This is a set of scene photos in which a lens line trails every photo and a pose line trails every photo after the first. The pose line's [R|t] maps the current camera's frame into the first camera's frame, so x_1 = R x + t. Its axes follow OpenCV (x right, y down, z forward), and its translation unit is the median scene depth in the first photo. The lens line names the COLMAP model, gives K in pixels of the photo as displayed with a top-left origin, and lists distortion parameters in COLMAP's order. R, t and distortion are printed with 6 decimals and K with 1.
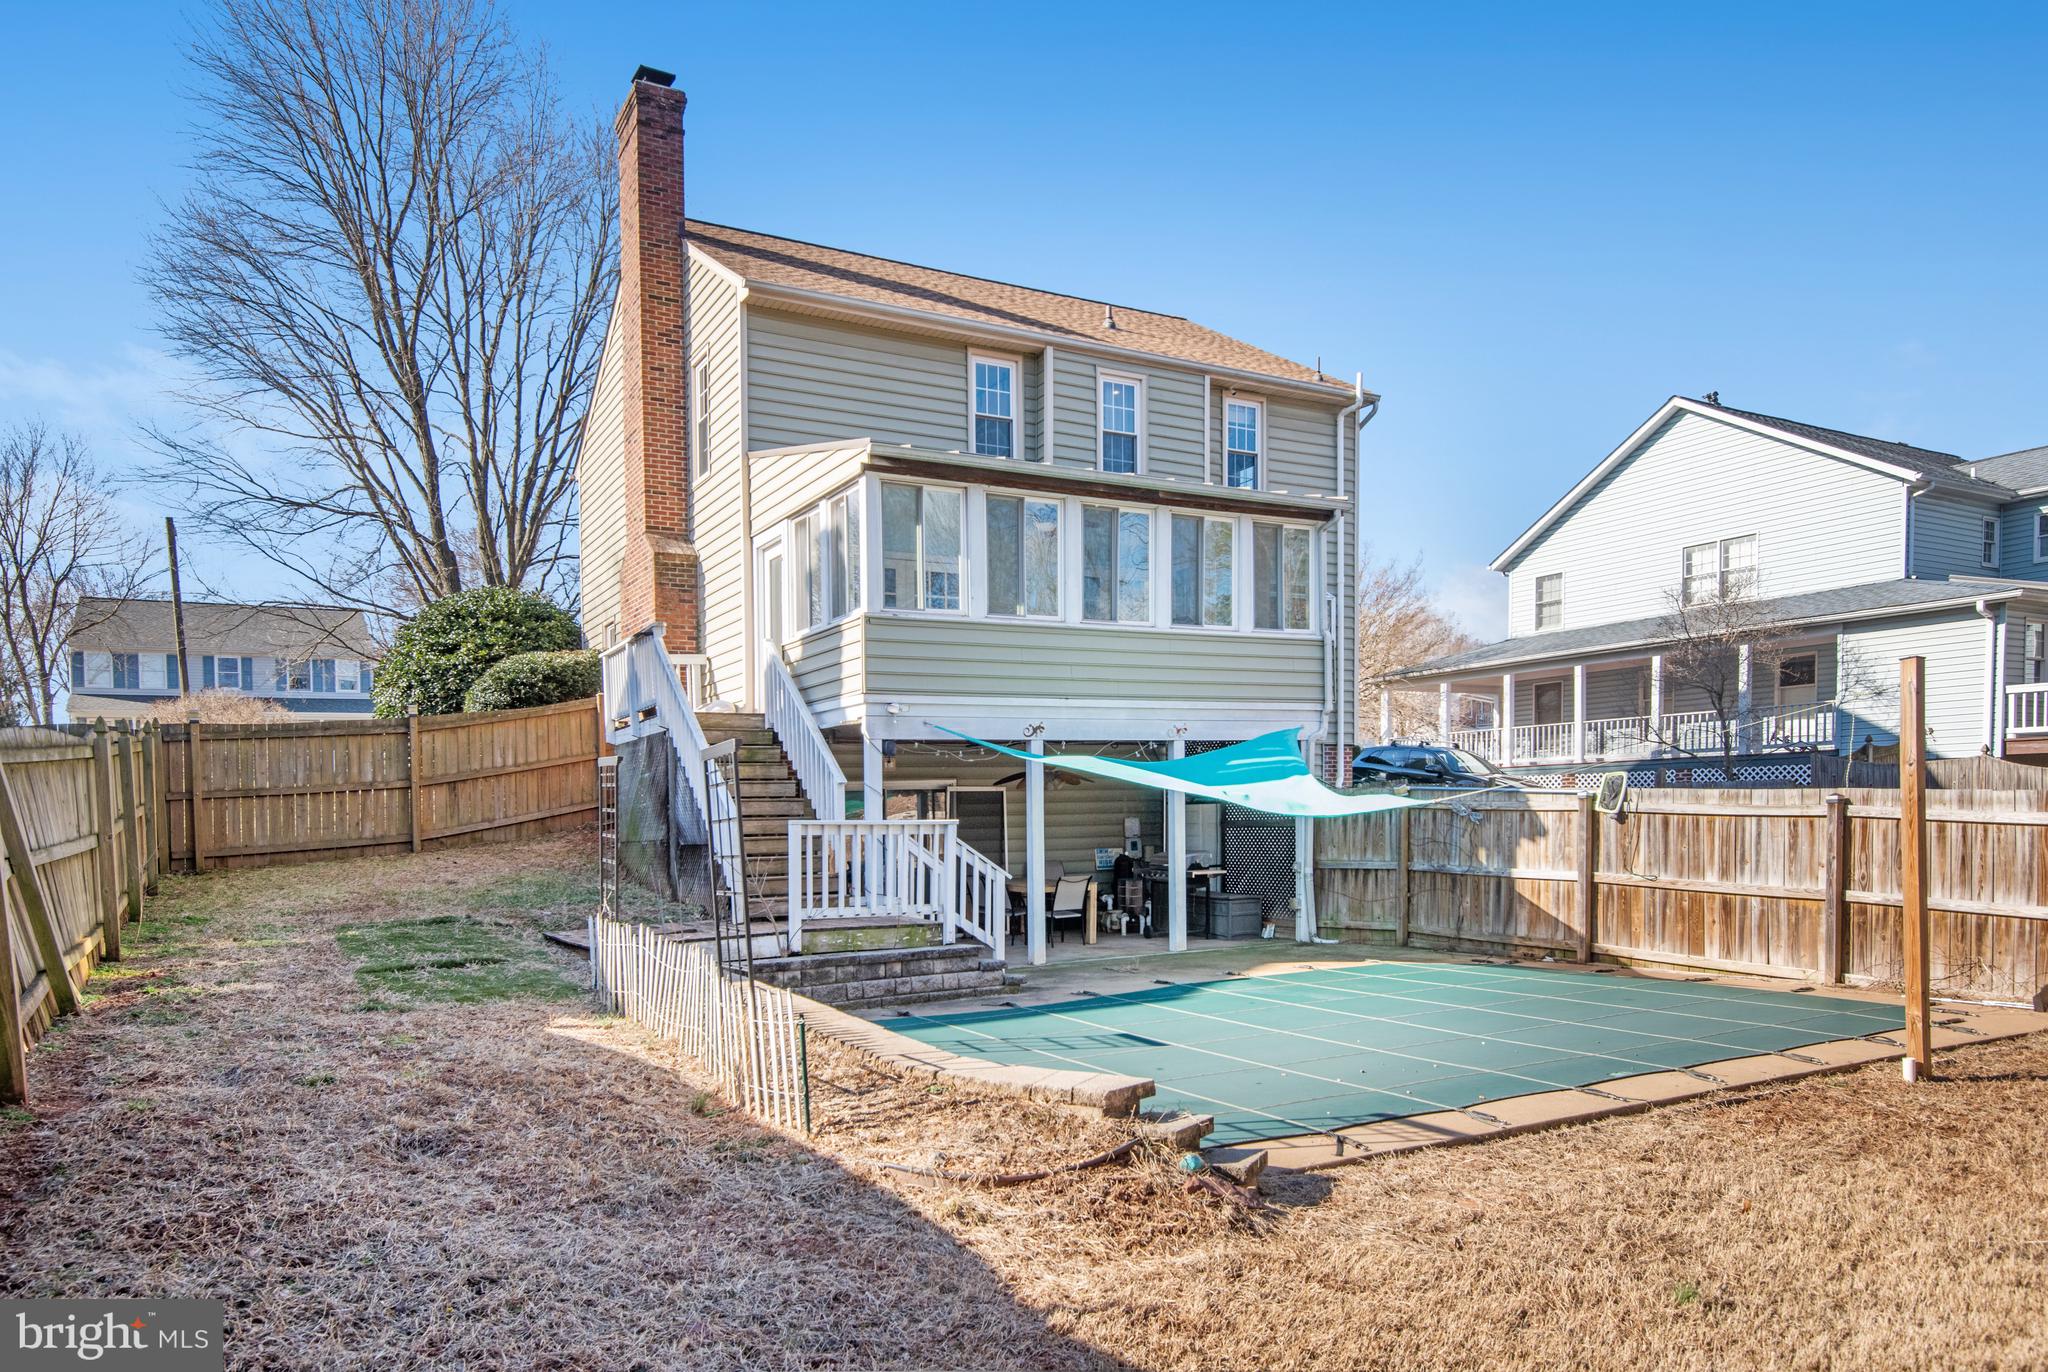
lens RADIAL K [[1244.0, 0, 1026.1], [0, 1244.0, 788.6], [0, 0, 1]] dist [0.004071, 0.001064]
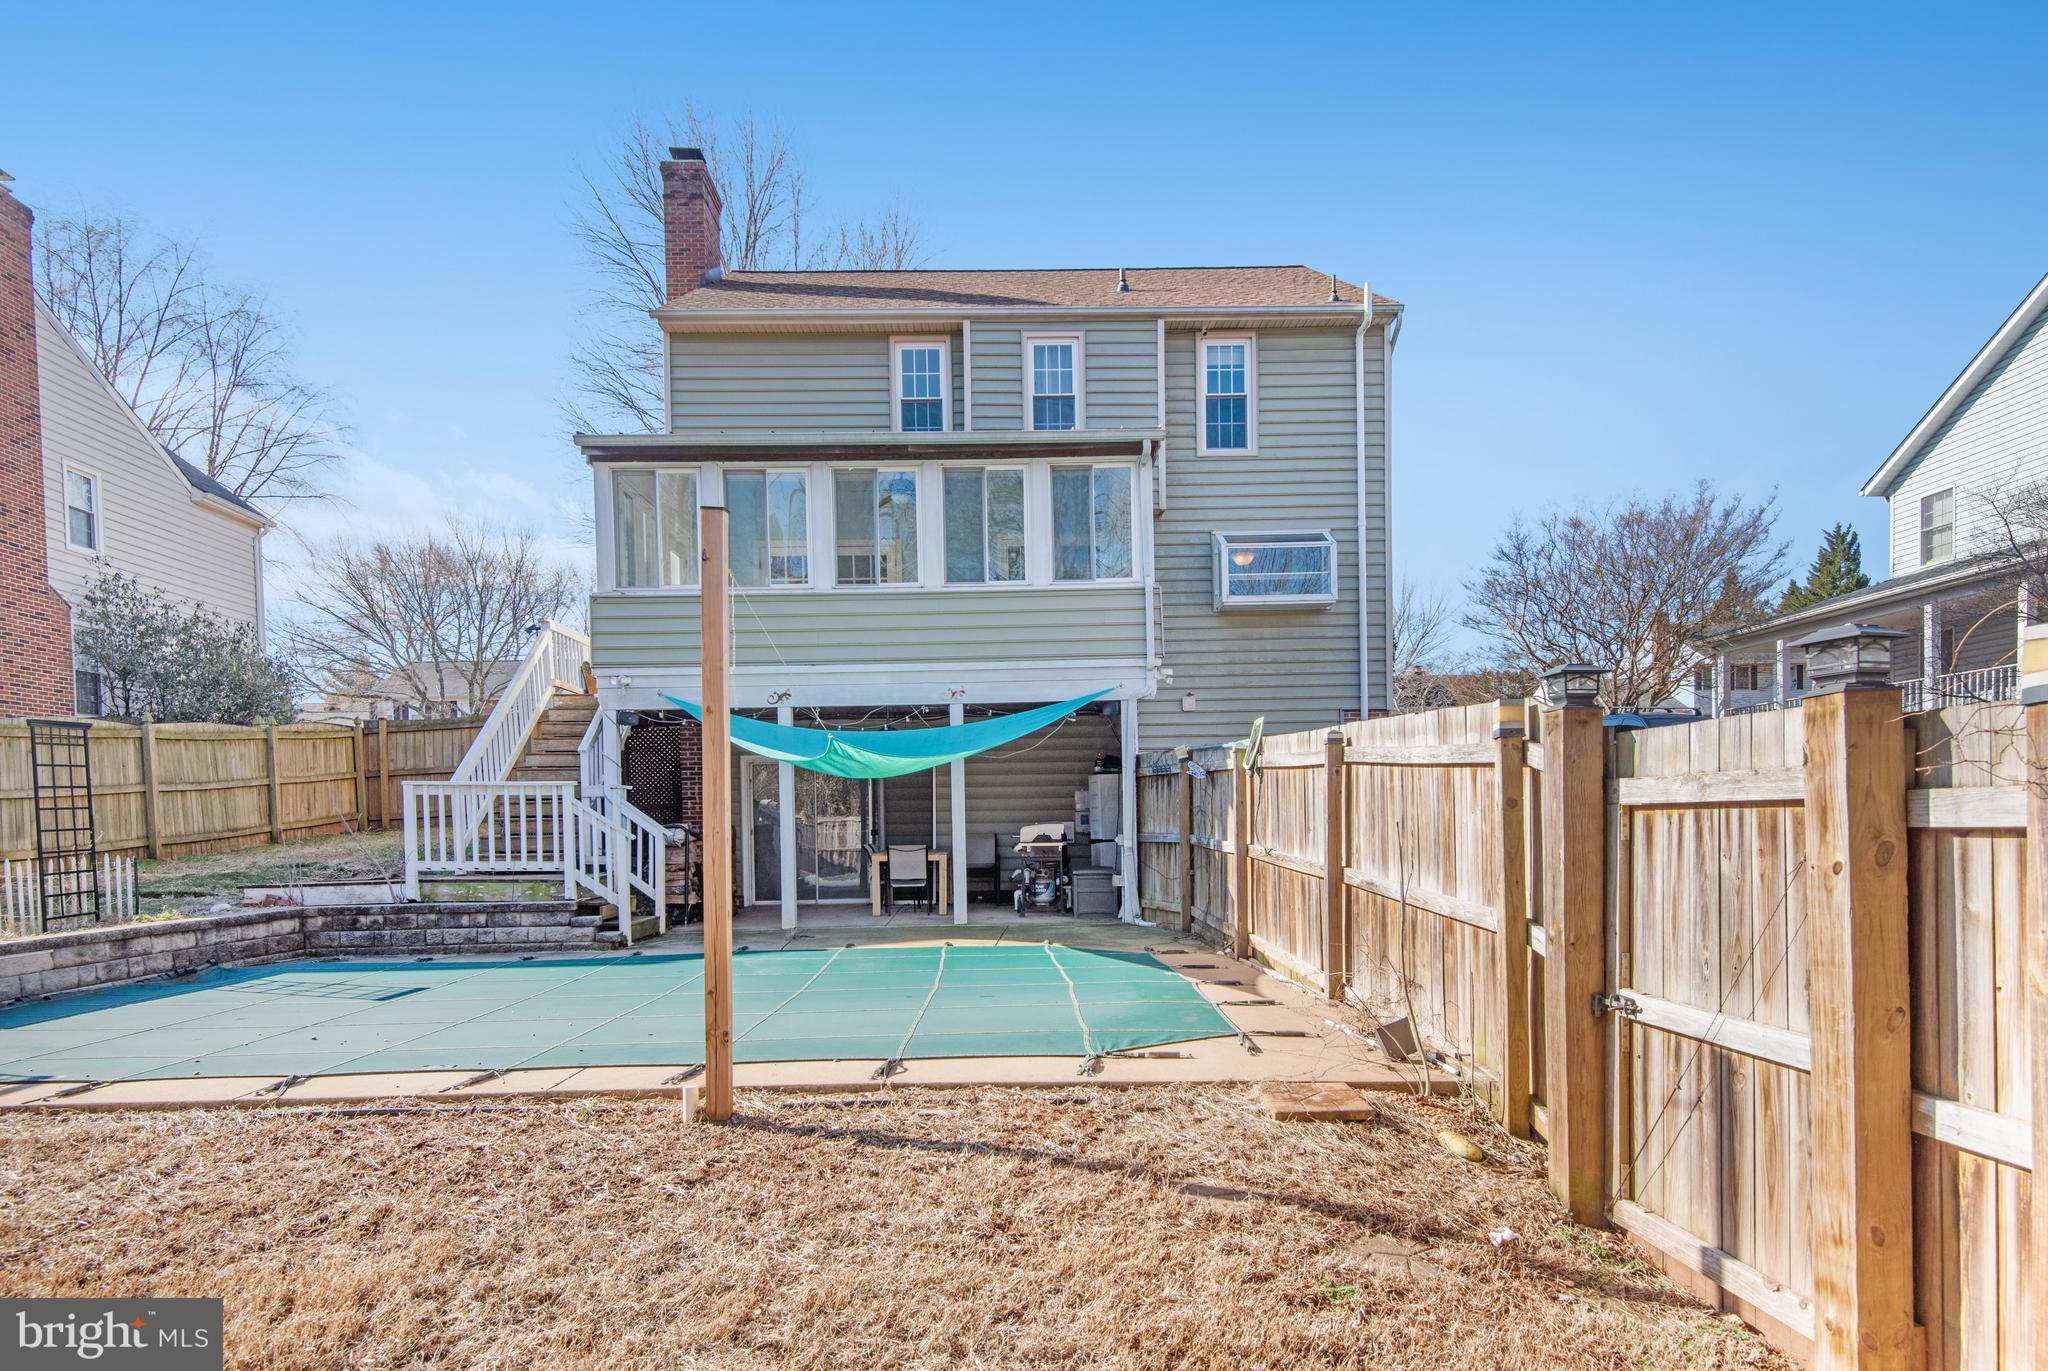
lens RADIAL K [[1129.6, 0, 1021.0], [0, 1129.6, 768.5], [0, 0, 1]] dist [0.011226, -0.001428]
pose [[0.892090, -0.011582, -0.451710, 0.641093], [0.005137, 0.999867, -0.015490, 0.027913], [0.451829, 0.011498, 0.892030, 0.290086]]
